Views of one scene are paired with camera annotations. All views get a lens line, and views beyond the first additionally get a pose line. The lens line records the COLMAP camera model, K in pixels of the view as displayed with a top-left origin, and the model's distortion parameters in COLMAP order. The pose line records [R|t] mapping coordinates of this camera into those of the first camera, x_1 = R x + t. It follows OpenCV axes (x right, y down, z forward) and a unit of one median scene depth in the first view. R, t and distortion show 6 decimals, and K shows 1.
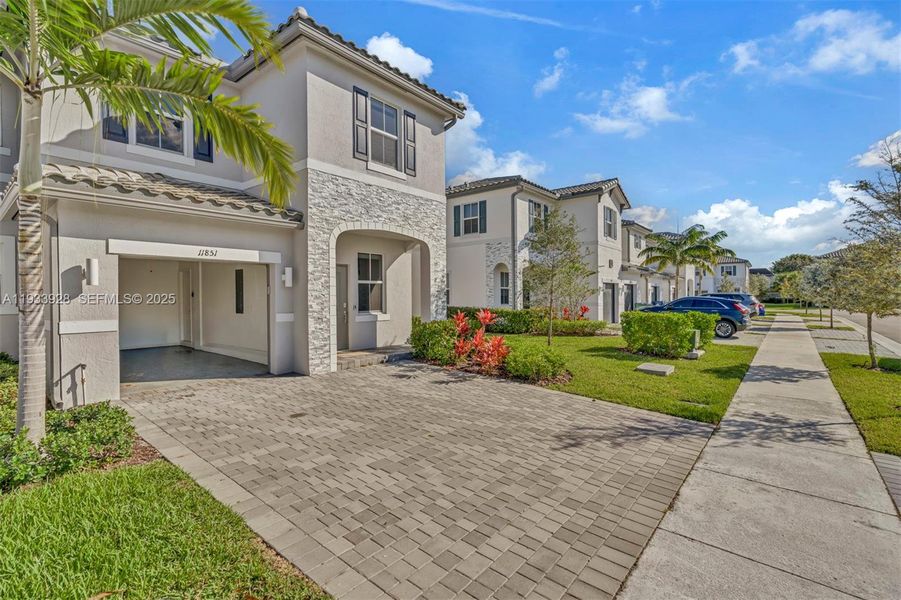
lens RADIAL K [[416.2, 0, 439.0], [0, 416.2, 299.2], [0, 0, 1]] dist [-0.003401, 0.000019]
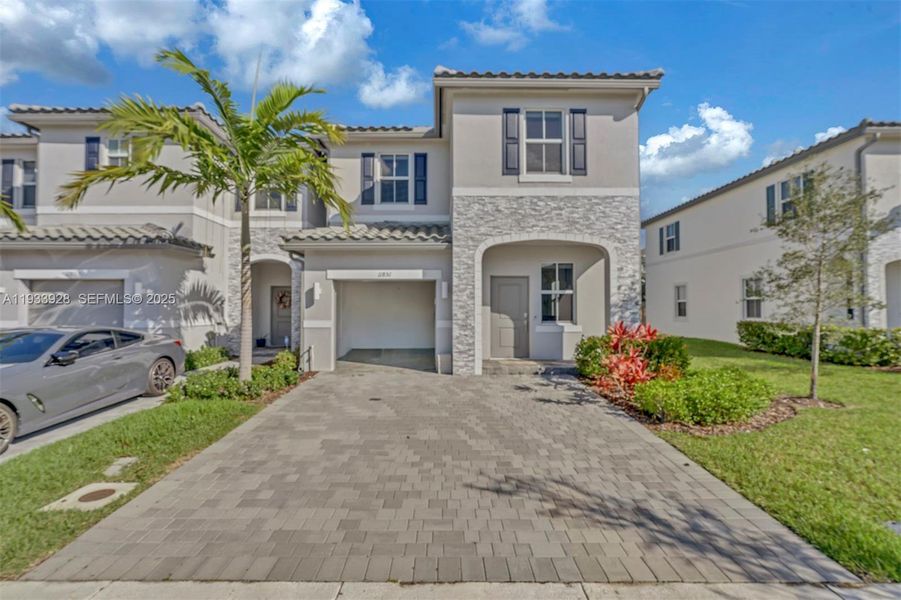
lens RADIAL K [[402.8, 0, 447.0], [0, 402.8, 298.8], [0, 0, 1]] dist [-0.001780, -0.000037]
pose [[0.650600, -0.014052, -0.759291, 0.523730], [-0.009526, 0.999599, -0.026662, 0.003054], [0.759361, 0.024580, 0.650205, 0.255874]]
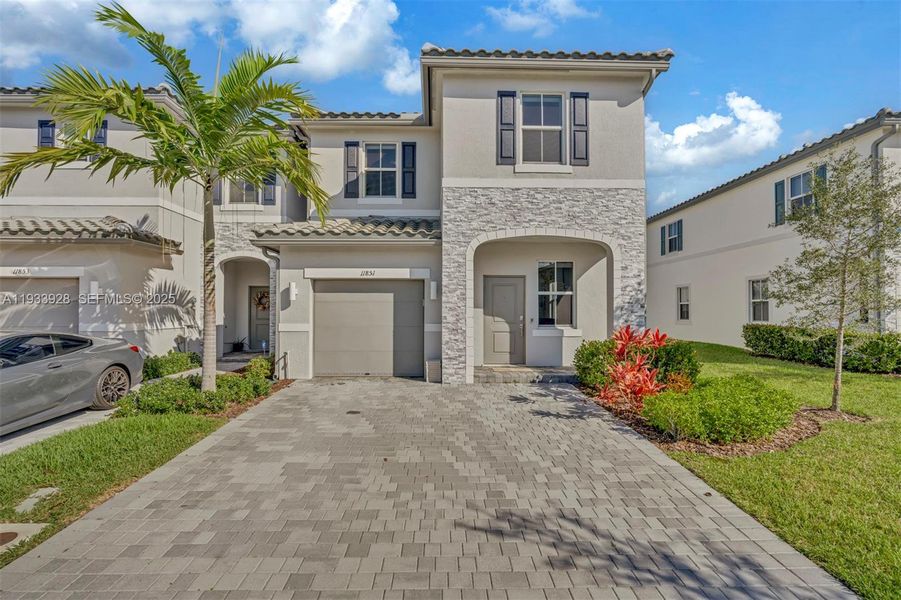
lens RADIAL K [[411.5, 0, 448.4], [0, 411.5, 303.7], [0, 0, 1]] dist [-0.002192, 0.000128]
pose [[0.662847, -0.006251, -0.748728, 0.476371], [-0.011606, 0.999759, -0.018621, 0.001336], [0.748665, 0.021033, 0.662615, 0.316685]]
